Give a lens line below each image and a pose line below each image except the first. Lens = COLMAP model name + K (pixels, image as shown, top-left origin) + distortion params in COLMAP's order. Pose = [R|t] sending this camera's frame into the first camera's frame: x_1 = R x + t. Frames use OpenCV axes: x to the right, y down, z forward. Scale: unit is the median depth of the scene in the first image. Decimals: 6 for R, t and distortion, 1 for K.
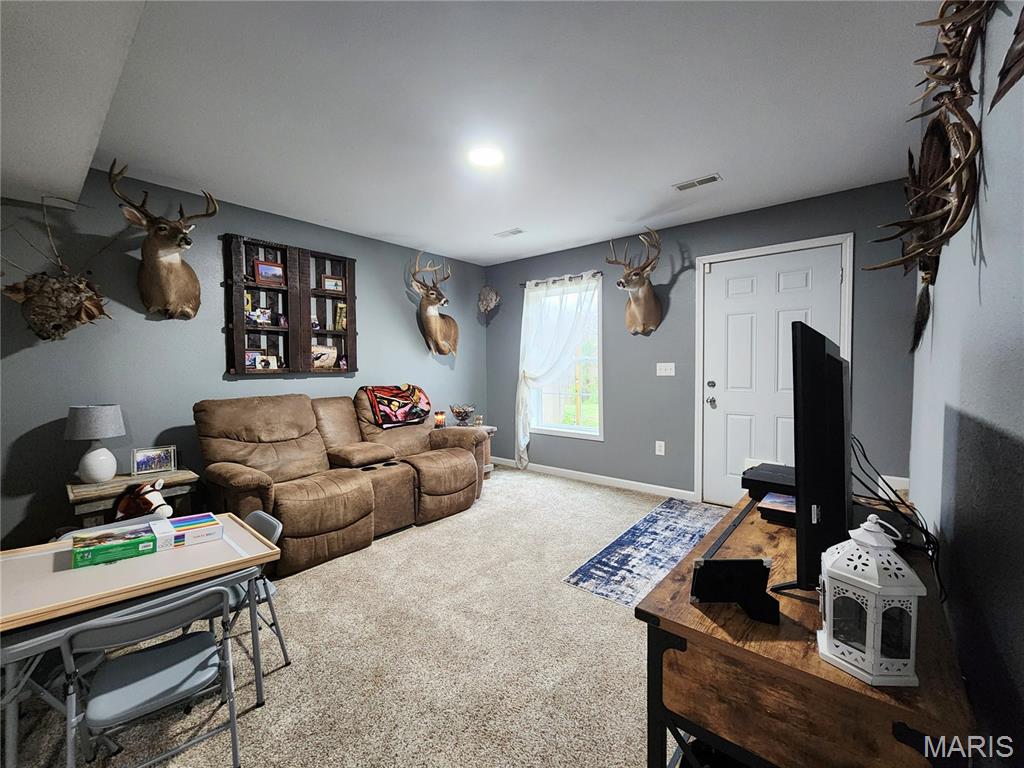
lens RADIAL K [[418.8, 0, 506.7], [0, 418.8, 385.0], [0, 0, 1]] dist [-0.000516, -0.001354]
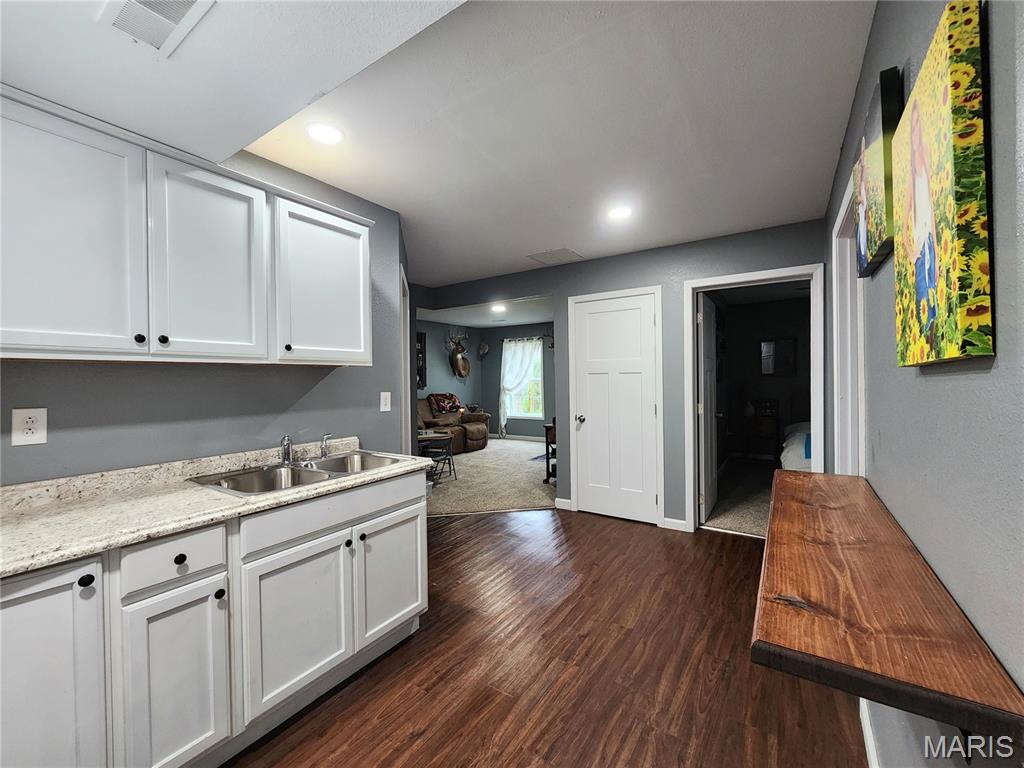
lens RADIAL K [[418.8, 0, 510.2], [0, 418.8, 379.7], [0, 0, 1]] dist [-0.000516, -0.001354]
pose [[0.992485, -0.001733, 0.122350, -0.179450], [0.006942, 0.999087, -0.042161, 0.021055], [-0.122165, 0.042693, 0.991591, -0.995430]]
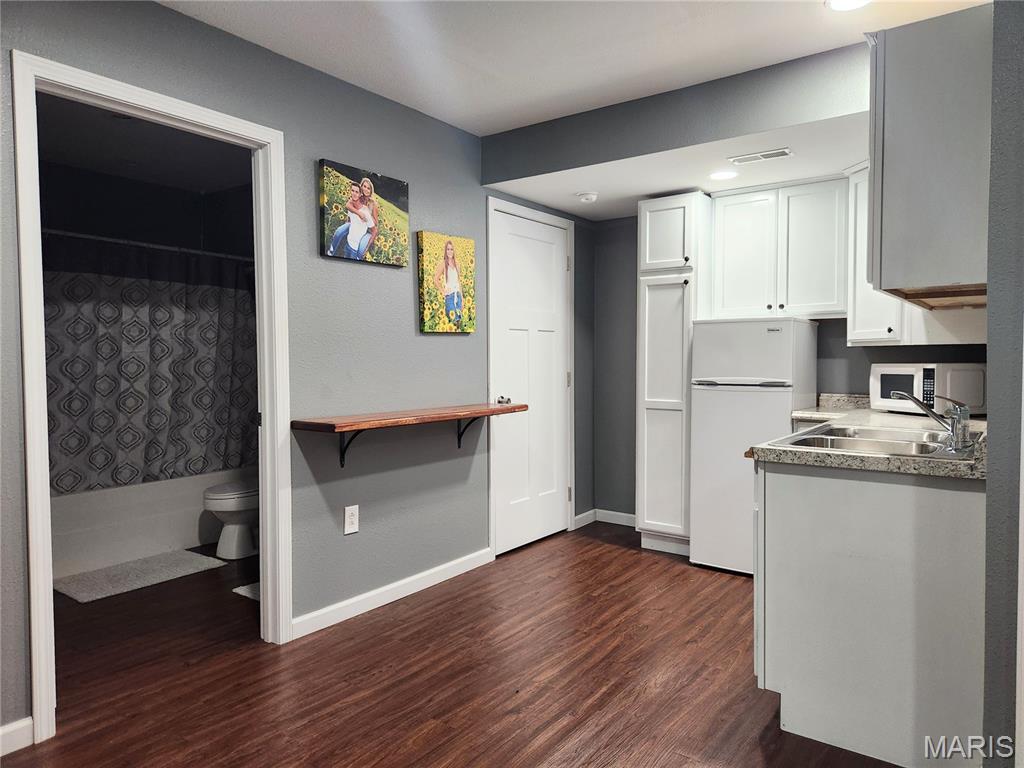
lens RADIAL K [[691.3, 0, 511.9], [0, 691.3, 383.2], [0, 0, 1]] dist [0.057703, -0.039630]
pose [[-0.997077, 0.021404, -0.073340, 0.350124], [0.015079, 0.996203, 0.085740, -0.043559], [0.074897, 0.084384, -0.993615, 1.961267]]
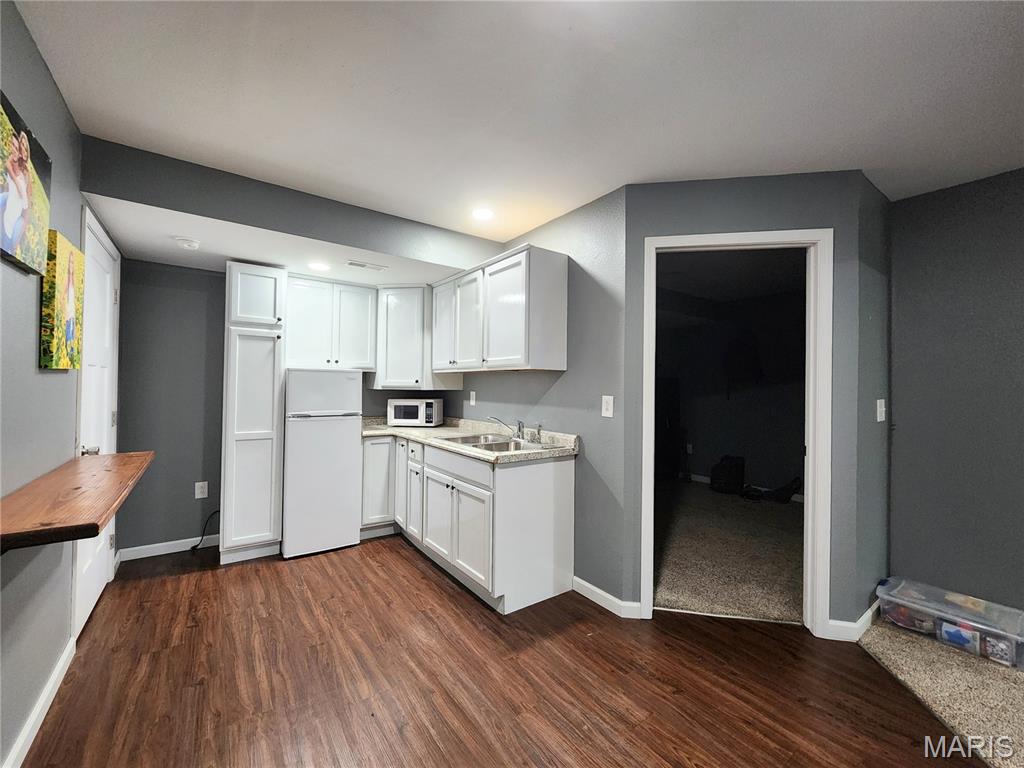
lens RADIAL K [[418.8, 0, 508.4], [0, 418.8, 378.8], [0, 0, 1]] dist [-0.000516, -0.001354]
pose [[-0.233910, -0.005708, -0.972241, 1.217267], [-0.054043, 0.998513, 0.007140, -0.063661], [0.970755, 0.054213, -0.233871, 0.897724]]
